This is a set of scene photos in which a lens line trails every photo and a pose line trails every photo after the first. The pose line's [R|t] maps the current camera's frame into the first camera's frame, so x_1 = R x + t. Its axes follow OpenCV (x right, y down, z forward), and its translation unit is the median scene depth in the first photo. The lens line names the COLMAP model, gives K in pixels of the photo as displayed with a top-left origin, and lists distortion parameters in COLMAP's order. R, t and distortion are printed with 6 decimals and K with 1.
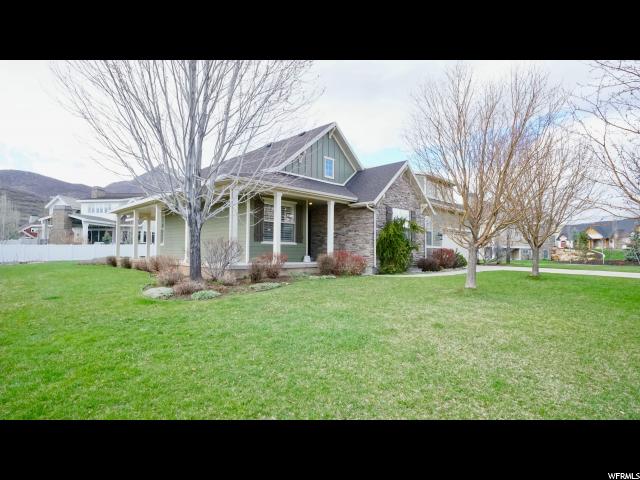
lens RADIAL K [[340.1, 0, 320.0], [0, 340.1, 240.0], [0, 0, 1]] dist [-0.035873, -0.000058]
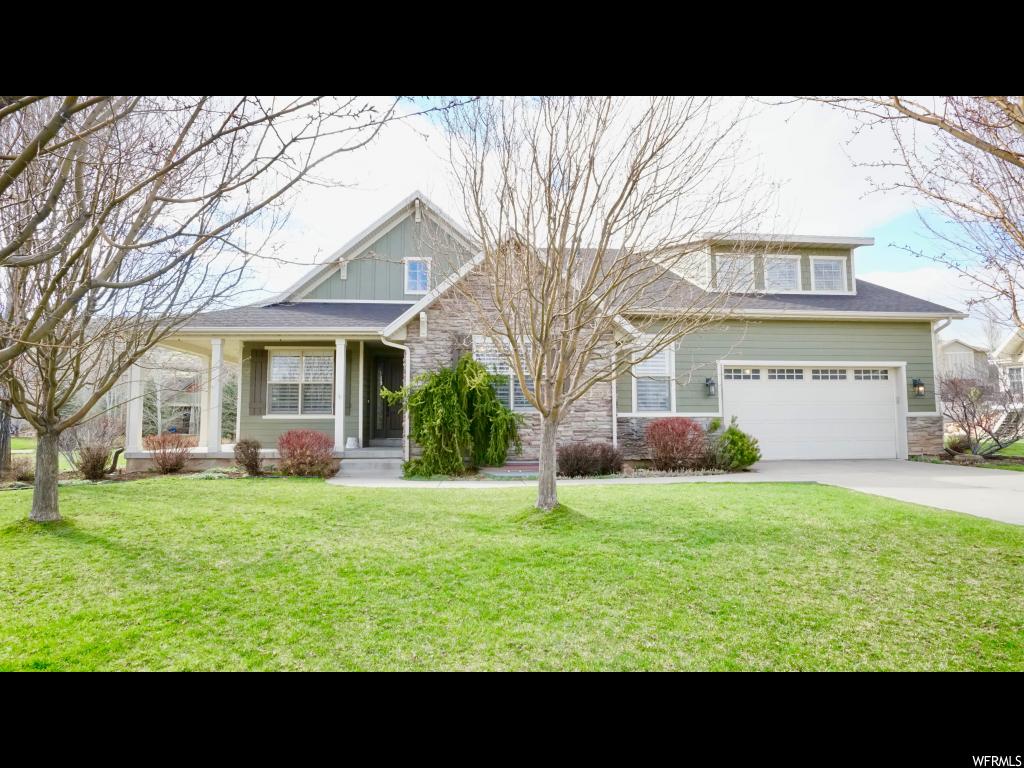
lens RADIAL K [[544.1, 0, 512.0], [0, 544.1, 384.0], [0, 0, 1]] dist [-0.035873, -0.000058]
pose [[0.759943, -0.057426, -0.647448, 0.766141], [0.034268, 0.998244, -0.048319, 0.010364], [0.649086, 0.014533, 0.760576, 0.478908]]
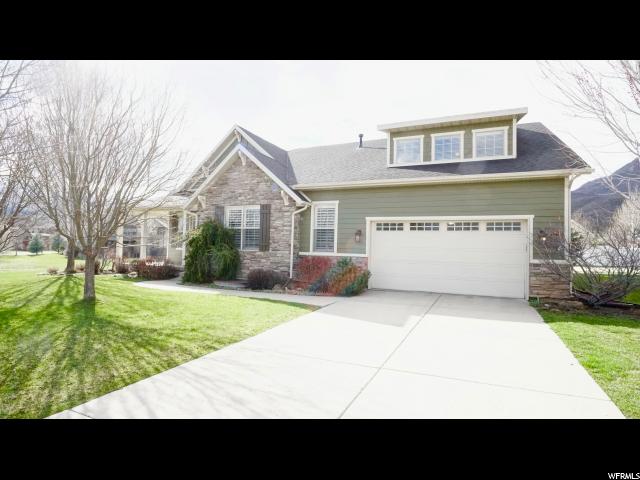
lens RADIAL K [[371.0, 0, 320.0], [0, 371.0, 240.0], [0, 0, 1]] dist [-0.025749, 0.000012]
pose [[0.331841, -0.041045, -0.942442, 1.193296], [0.003116, 0.999095, -0.042415, 0.027983], [0.943330, 0.011138, 0.331669, 0.953173]]
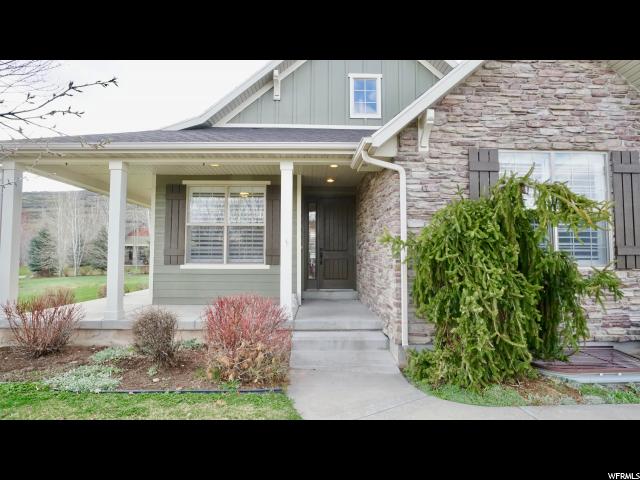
lens RADIAL K [[340.1, 0, 320.0], [0, 340.1, 240.0], [0, 0, 1]] dist [-0.035873, -0.000058]
pose [[0.729004, -0.038991, -0.683398, 0.309878], [0.029643, 0.999238, -0.025389, -0.012123], [0.683867, -0.001749, 0.729604, 0.692842]]
